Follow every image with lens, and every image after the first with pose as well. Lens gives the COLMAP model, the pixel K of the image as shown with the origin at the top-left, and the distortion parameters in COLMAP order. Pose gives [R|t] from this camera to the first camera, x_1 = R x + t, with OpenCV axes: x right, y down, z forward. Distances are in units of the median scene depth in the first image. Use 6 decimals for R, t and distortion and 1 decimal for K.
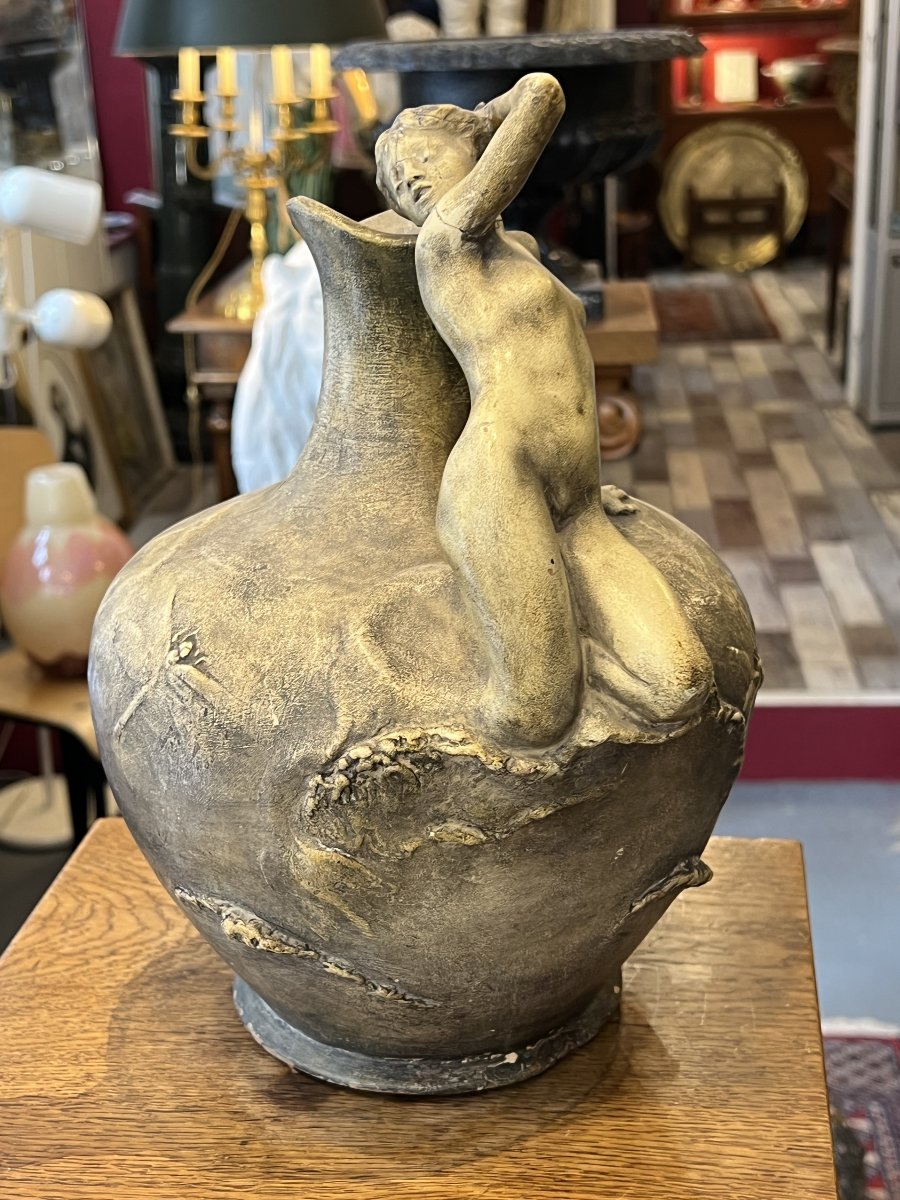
lens RADIAL K [[1776.2, 0, 450.0], [0, 1776.2, 600.0], [0, 0, 1]] dist [0.251842, -0.915902]
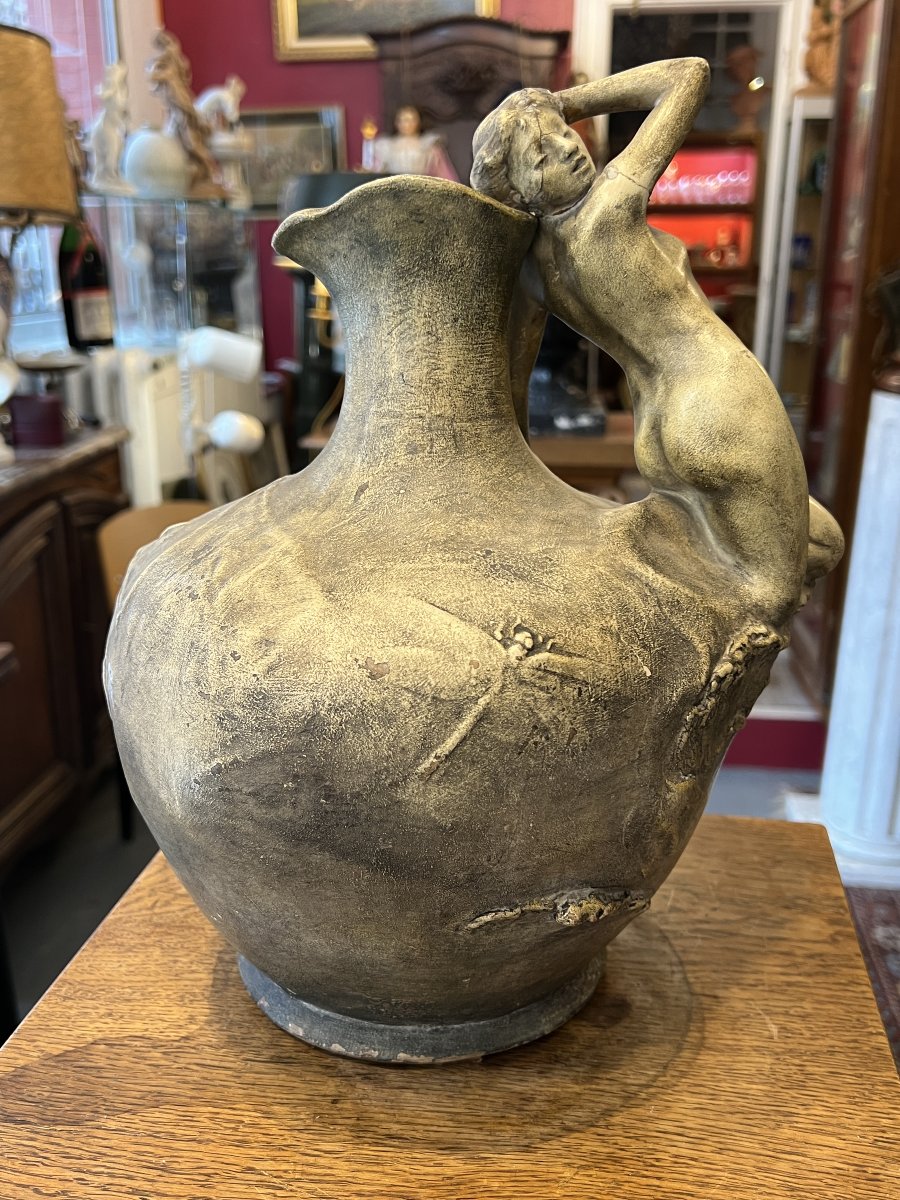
lens RADIAL K [[1089.4, 0, 450.0], [0, 1089.4, 600.0], [0, 0, 1]] dist [0.000392, 0.002150]
pose [[0.998834, 0.046715, -0.012176, -0.052409], [-0.047156, 0.998130, -0.038885, 0.035537], [0.010337, 0.039414, 0.999169, 0.355445]]
